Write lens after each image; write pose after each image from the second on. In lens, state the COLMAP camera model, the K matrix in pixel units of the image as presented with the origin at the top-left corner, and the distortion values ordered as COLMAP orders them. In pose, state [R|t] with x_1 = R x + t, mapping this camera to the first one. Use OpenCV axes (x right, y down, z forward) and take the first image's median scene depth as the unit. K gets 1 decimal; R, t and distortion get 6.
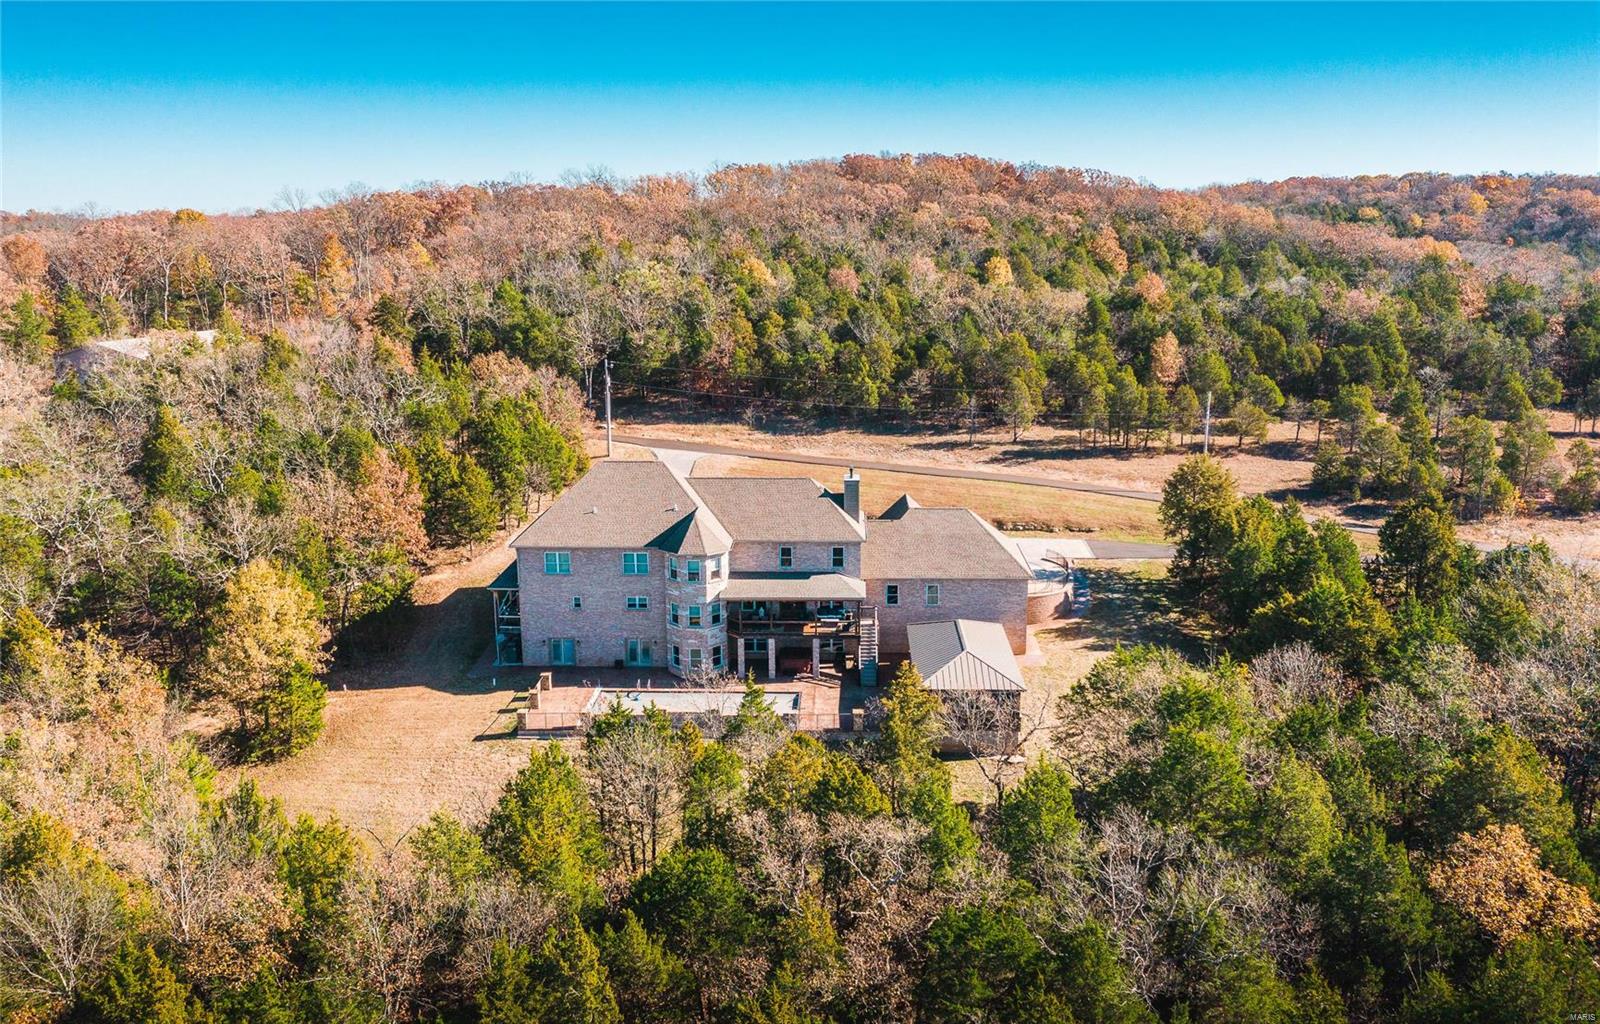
lens RADIAL K [[1257.1, 0, 800.0], [0, 1257.1, 512.0], [0, 0, 1]] dist [-0.008153, 0.002107]
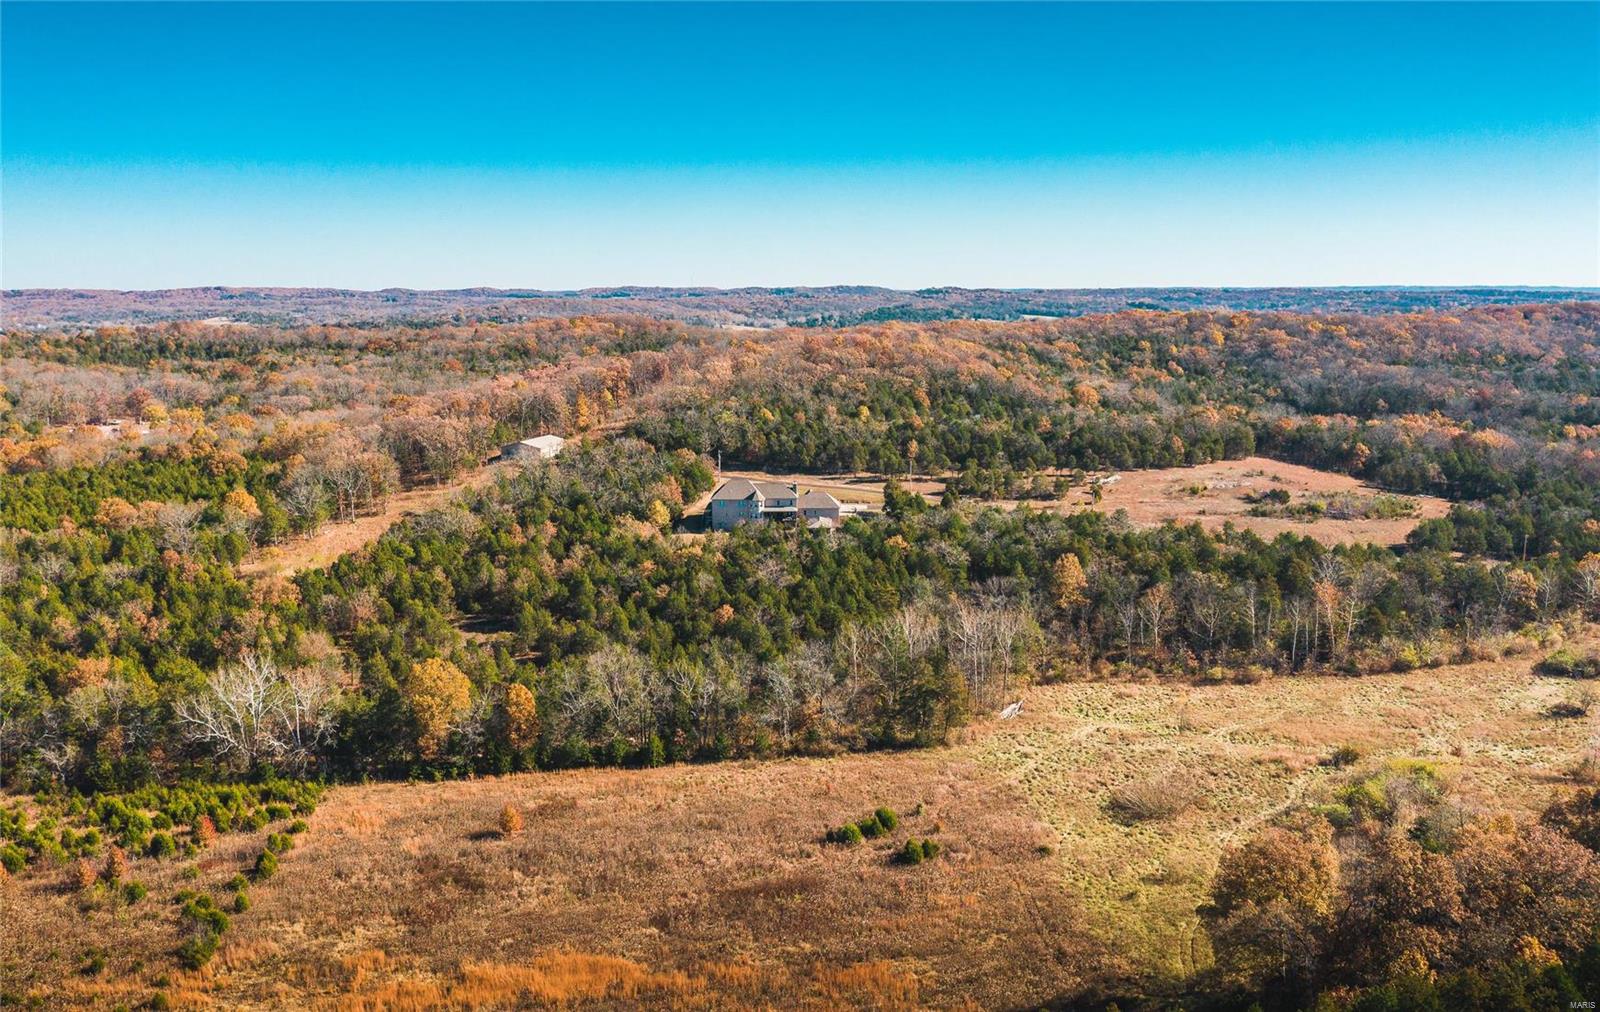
lens RADIAL K [[1285.9, 0, 800.0], [0, 1285.9, 506.0], [0, 0, 1]] dist [-0.000181, -0.000010]
pose [[0.999943, 0.000655, 0.010622, 0.009702], [-0.000076, 0.998522, -0.054344, 0.179974], [-0.010642, 0.054340, 0.998466, -2.069401]]
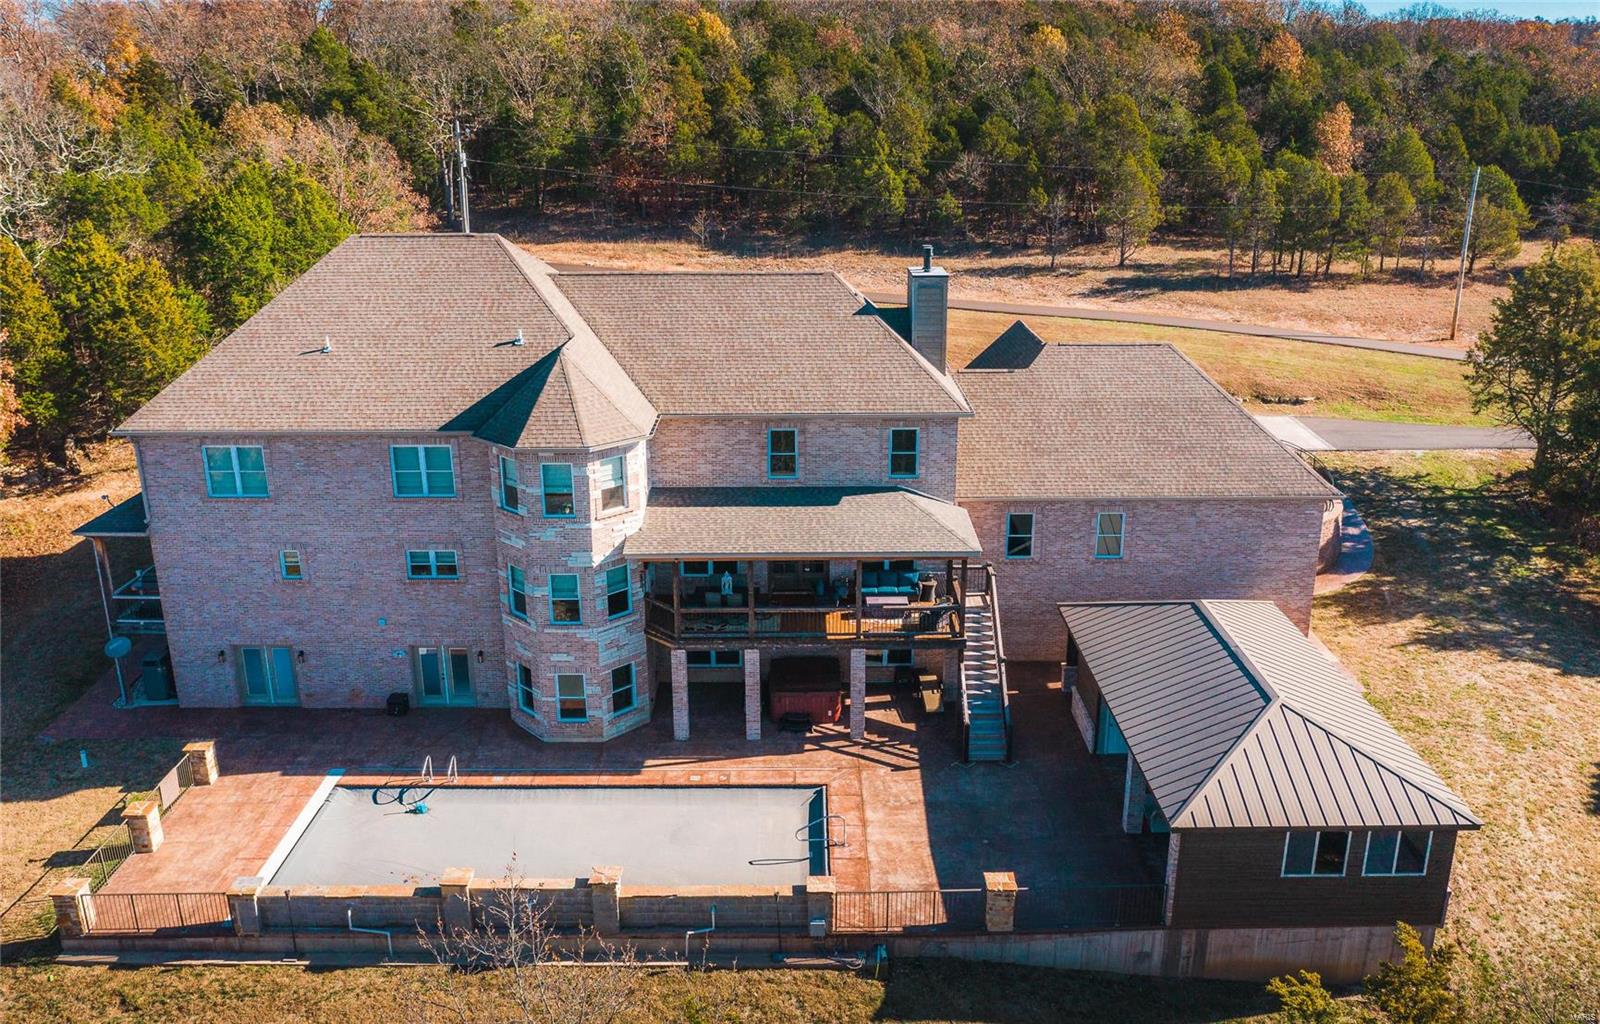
lens RADIAL K [[1257.1, 0, 800.0], [0, 1257.1, 512.0], [0, 0, 1]] dist [-0.008153, 0.002107]
pose [[0.999430, -0.008680, 0.032629, -0.012707], [0.005844, 0.996274, 0.086044, 0.012536], [-0.033255, -0.085804, 0.995757, 0.376016]]
